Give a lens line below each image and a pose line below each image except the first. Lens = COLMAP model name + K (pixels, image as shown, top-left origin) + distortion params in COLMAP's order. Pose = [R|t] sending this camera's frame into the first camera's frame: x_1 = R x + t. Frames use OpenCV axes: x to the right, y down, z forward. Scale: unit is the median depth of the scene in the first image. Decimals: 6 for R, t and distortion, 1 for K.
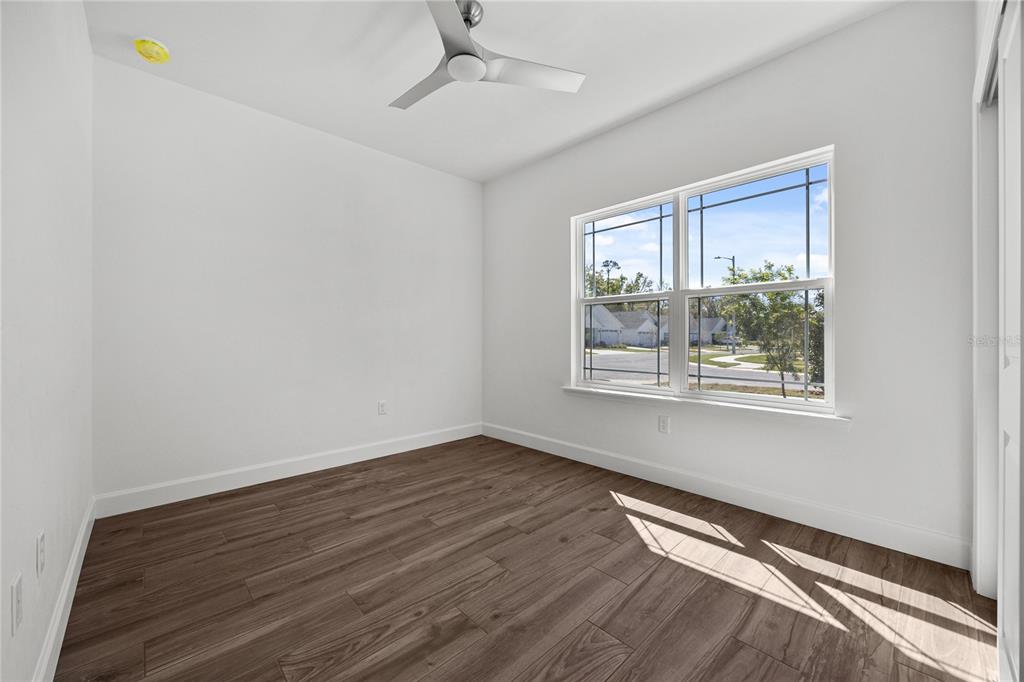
lens RADIAL K [[391.8, 0, 512.8], [0, 391.8, 343.5], [0, 0, 1]] dist [-0.000752, -0.000140]
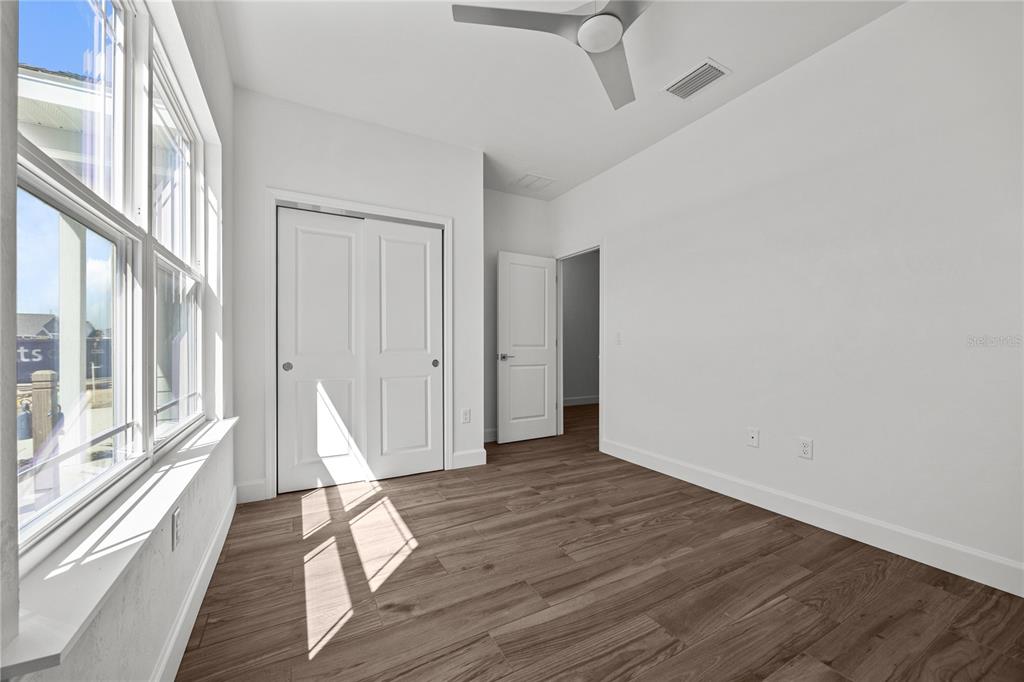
lens RADIAL K [[391.8, 0, 512.8], [0, 391.8, 343.5], [0, 0, 1]] dist [-0.000752, -0.000140]
pose [[-0.968567, 0.003107, 0.248734, -0.154652], [0.005584, 0.999942, 0.009251, -0.014662], [-0.248691, 0.010349, -0.968528, 1.957832]]
